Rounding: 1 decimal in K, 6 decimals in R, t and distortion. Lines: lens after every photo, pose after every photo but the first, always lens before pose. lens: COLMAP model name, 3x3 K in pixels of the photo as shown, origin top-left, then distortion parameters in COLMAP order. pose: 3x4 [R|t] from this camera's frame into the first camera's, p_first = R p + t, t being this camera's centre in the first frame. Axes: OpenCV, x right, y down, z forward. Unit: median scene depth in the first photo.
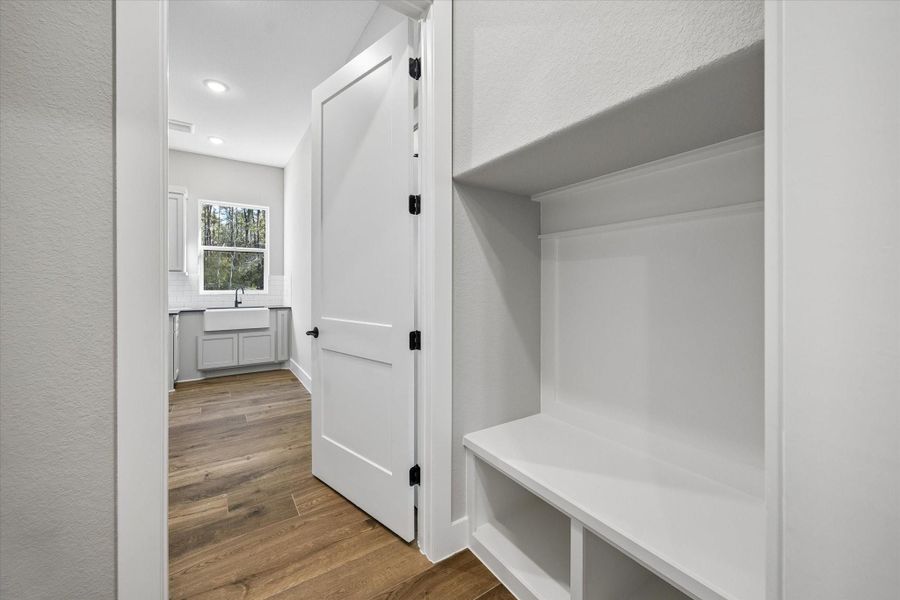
lens RADIAL K [[353.2, 0, 448.1], [0, 353.2, 286.8], [0, 0, 1]] dist [-0.000286, -0.000018]
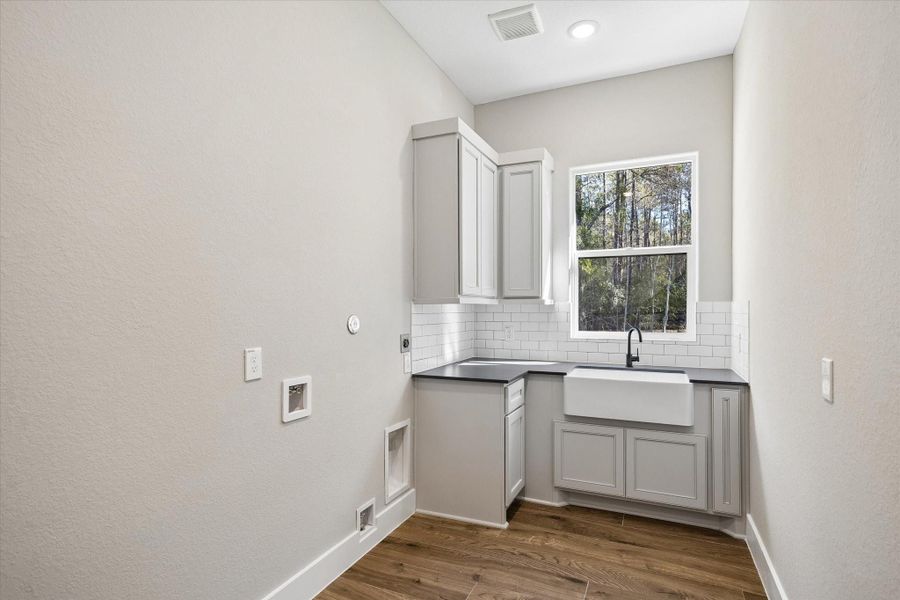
lens RADIAL K [[464.7, 0, 449.4], [0, 464.7, 310.9], [0, 0, 1]] dist [0.002817, 0.000644]
pose [[0.535614, 0.001922, -0.844461, -0.189169], [0.001773, 0.999993, 0.003401, -0.024281], [0.844461, -0.003319, 0.535607, 0.448480]]
